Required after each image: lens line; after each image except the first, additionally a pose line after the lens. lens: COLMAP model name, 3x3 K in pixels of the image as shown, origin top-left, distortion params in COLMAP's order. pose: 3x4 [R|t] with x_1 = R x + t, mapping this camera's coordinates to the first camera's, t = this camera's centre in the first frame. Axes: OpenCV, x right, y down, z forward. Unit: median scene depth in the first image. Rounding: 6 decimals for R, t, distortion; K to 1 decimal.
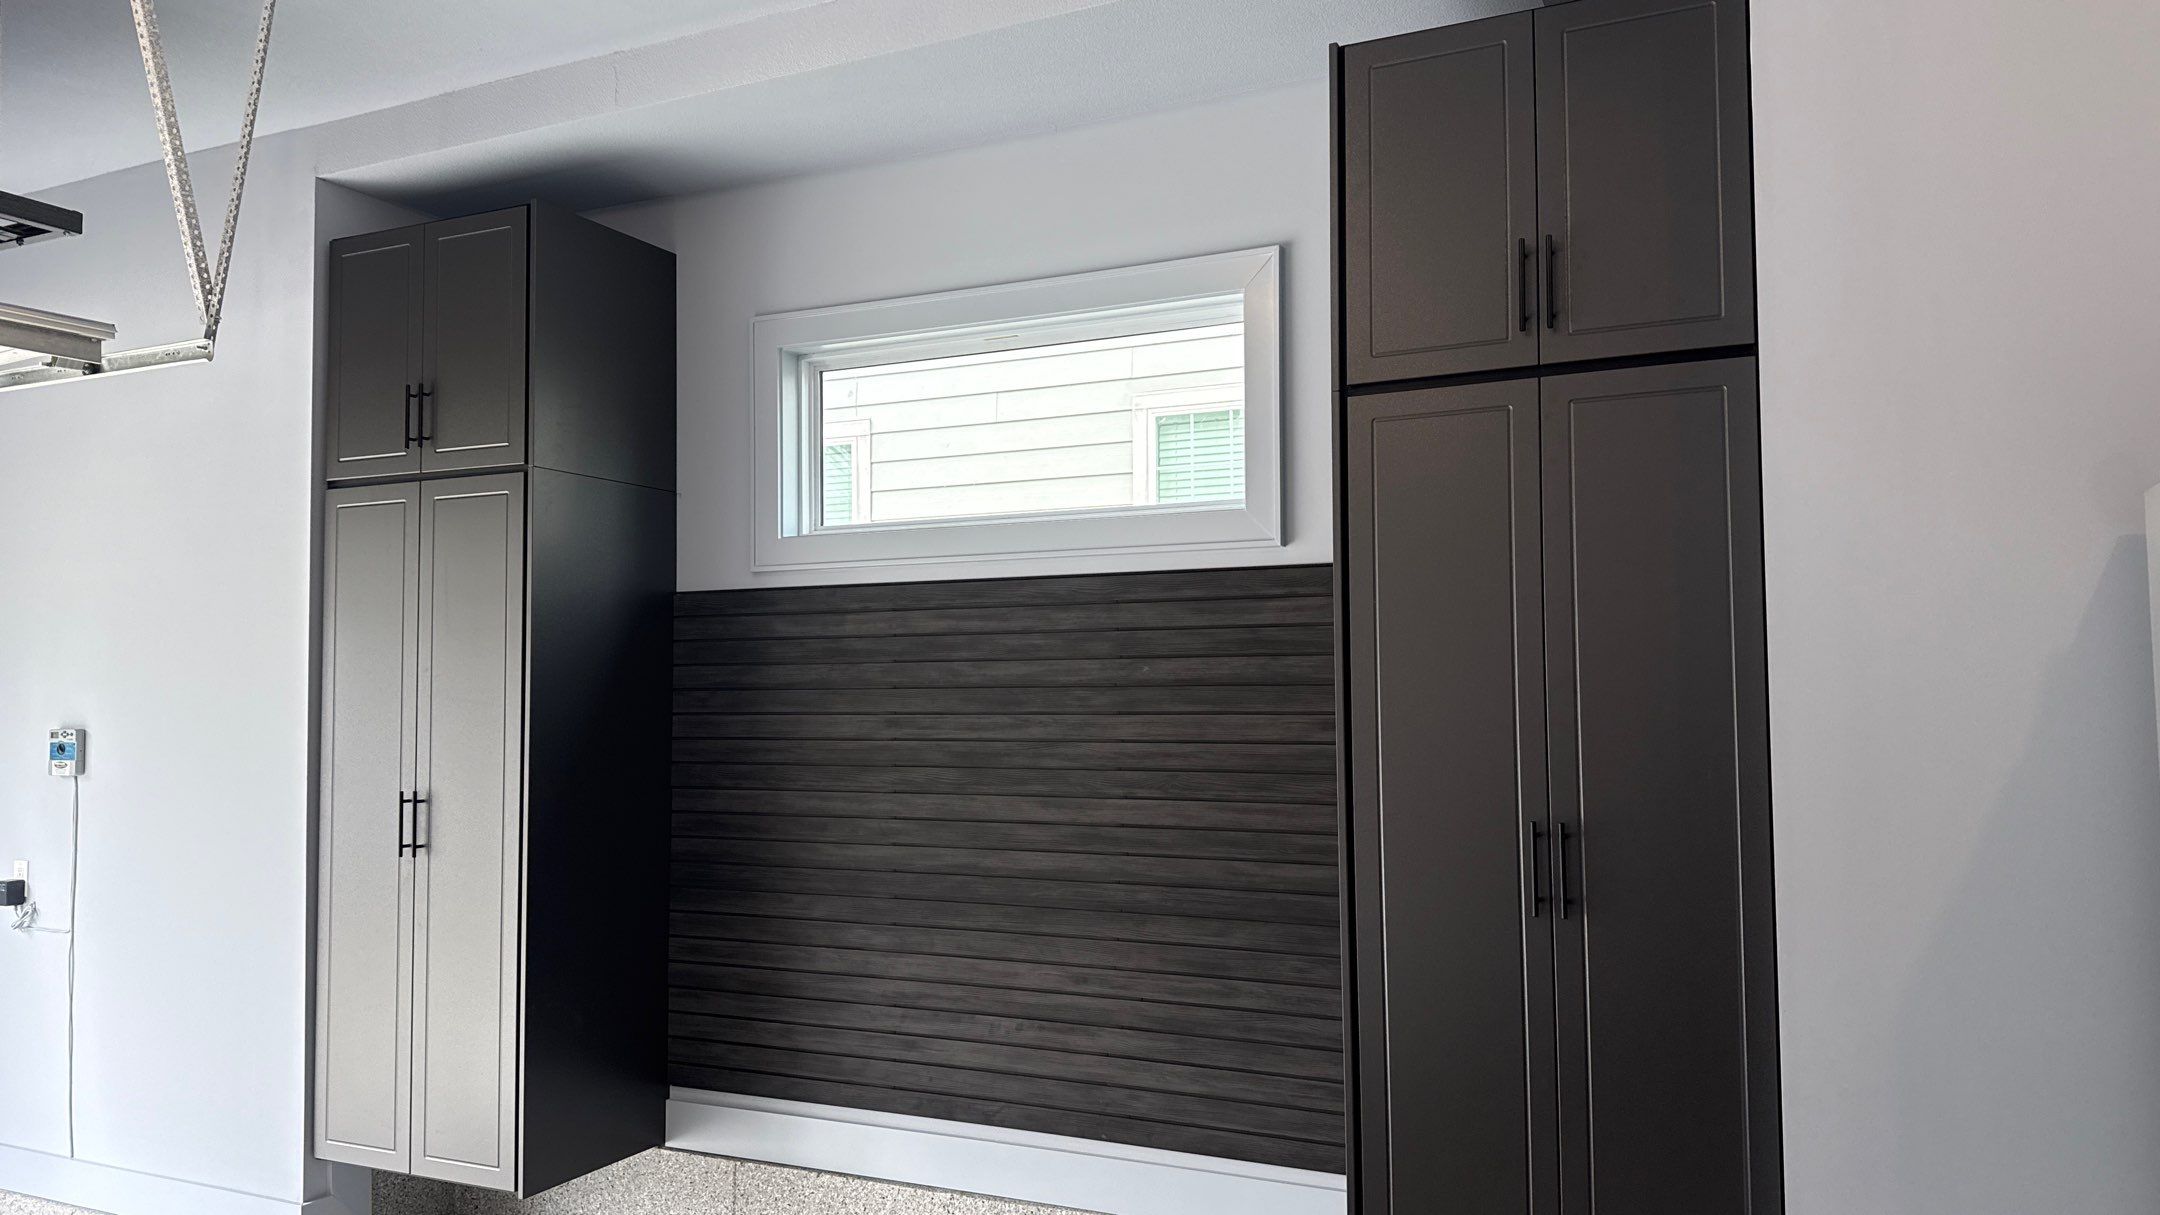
lens RADIAL K [[1500.9, 0, 1078.1], [0, 1500.9, 613.1], [0, 0, 1]] dist [0.179221, -0.279558]
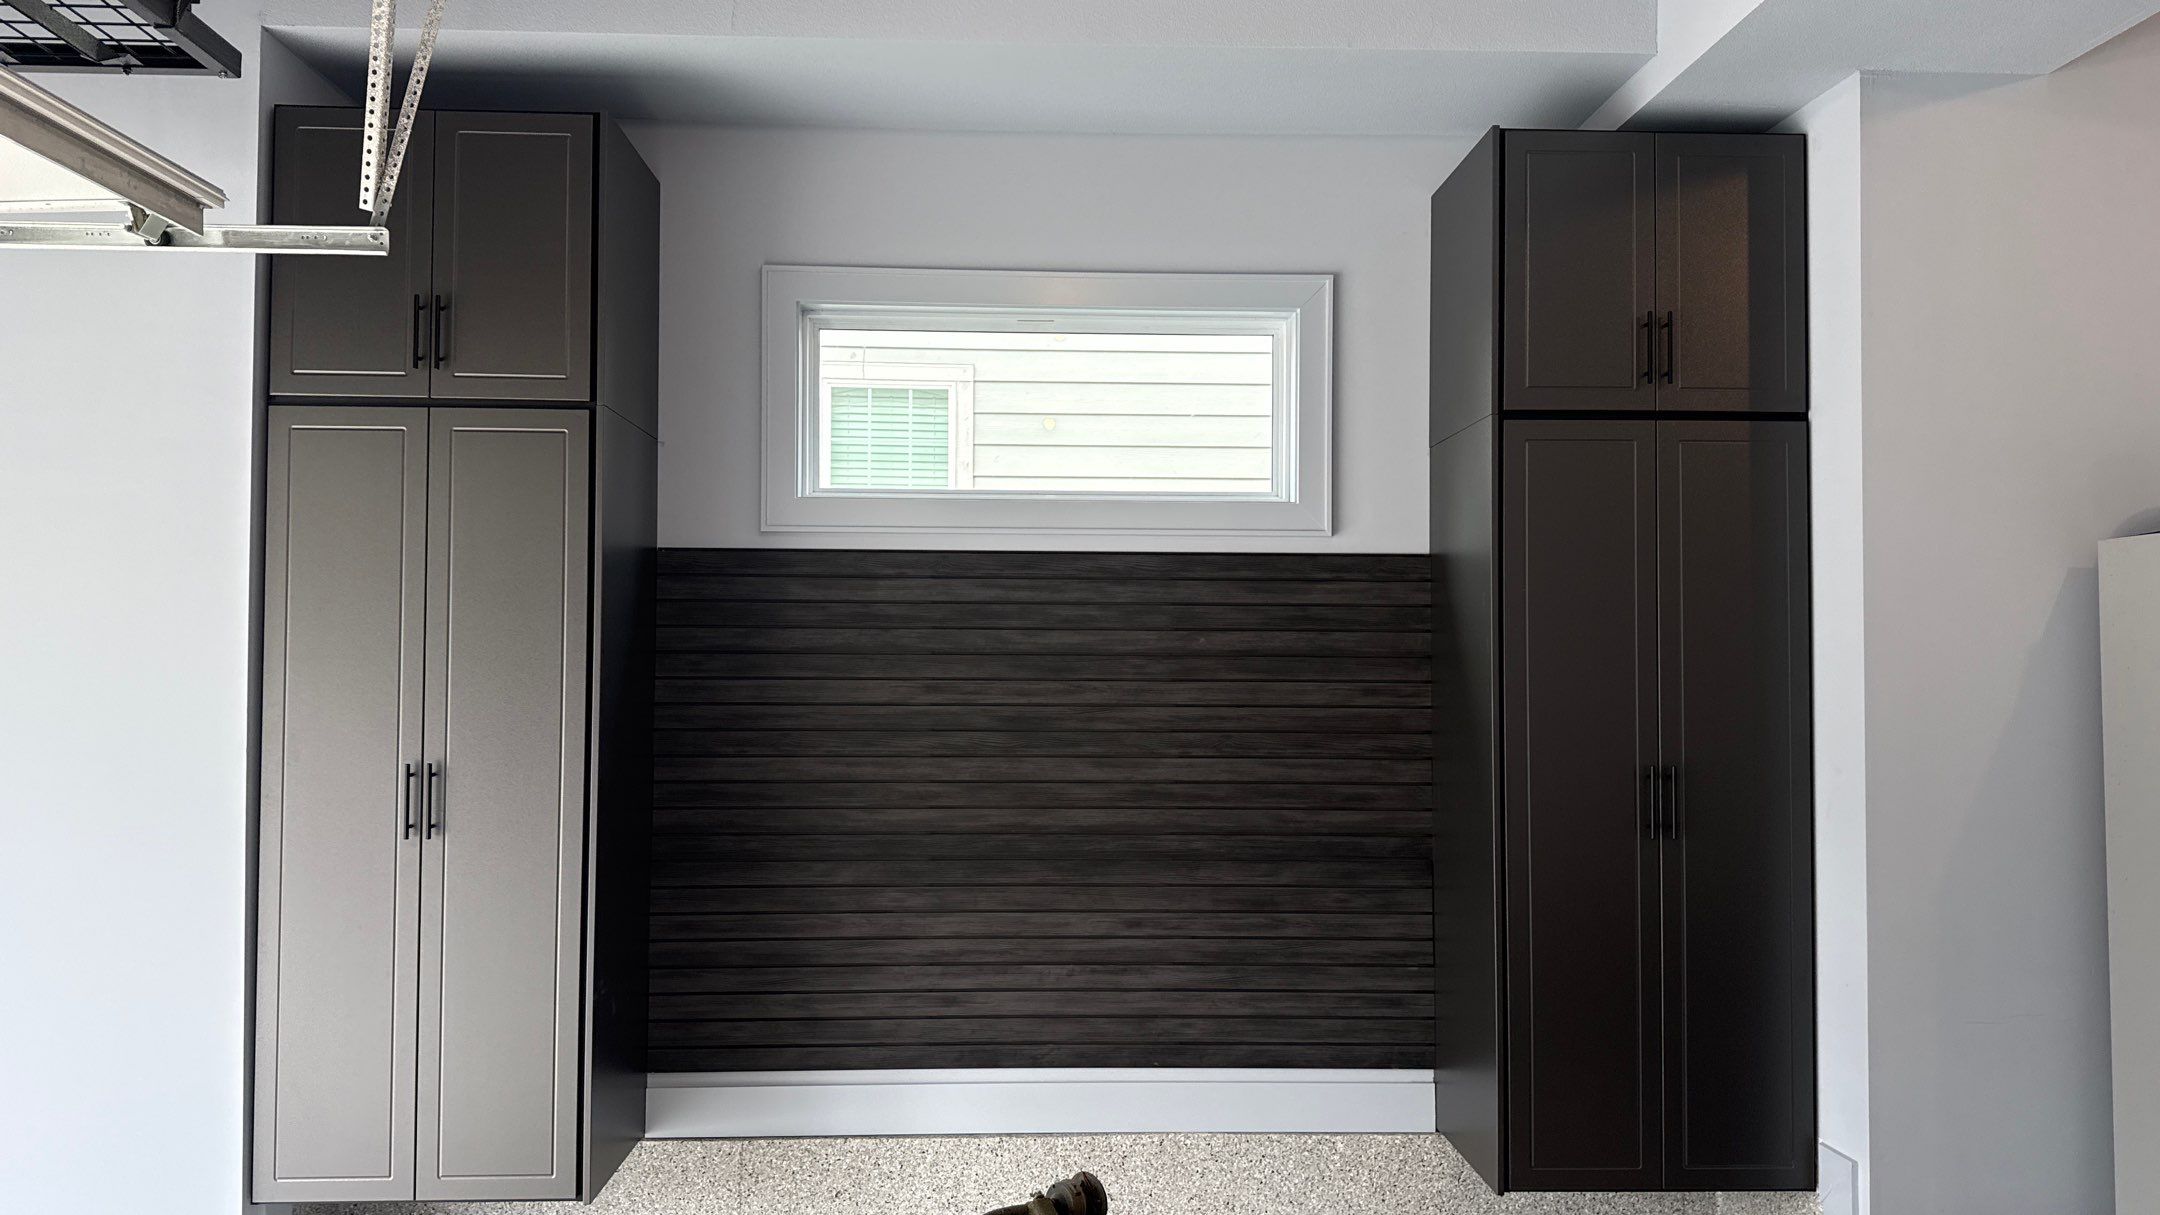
lens RADIAL K [[1500.9, 0, 1078.1], [0, 1500.9, 613.1], [0, 0, 1]] dist [0.179221, -0.279558]
pose [[0.884445, 0.028040, 0.465802, -0.522322], [-0.036074, 0.999314, 0.008340, 0.010421], [-0.465249, -0.024179, 0.884850, 0.059627]]
